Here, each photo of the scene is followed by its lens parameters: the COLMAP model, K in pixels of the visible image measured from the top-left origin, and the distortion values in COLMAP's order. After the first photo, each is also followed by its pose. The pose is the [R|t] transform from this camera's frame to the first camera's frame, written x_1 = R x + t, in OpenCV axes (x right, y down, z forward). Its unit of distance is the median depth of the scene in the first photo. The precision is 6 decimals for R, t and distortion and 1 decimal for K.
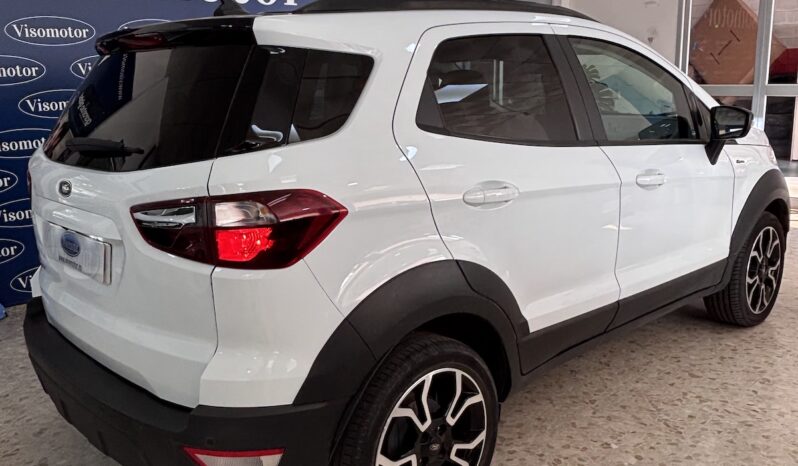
lens RADIAL K [[769.4, 0, 399.0], [0, 769.4, 233.0], [0, 0, 1]] dist [0.013631, -0.004700]
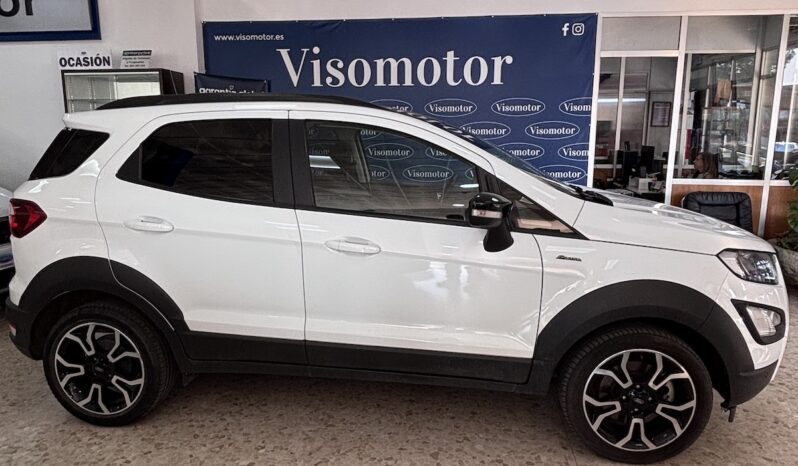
lens RADIAL K [[582.3, 0, 399.0], [0, 582.3, 233.0], [0, 0, 1]] dist [0.005476, -0.001630]
pose [[0.593891, 0.160232, -0.788429, 1.093577], [-0.187011, 0.980619, 0.058423, -0.160972], [0.782509, 0.112748, 0.612346, 0.565661]]
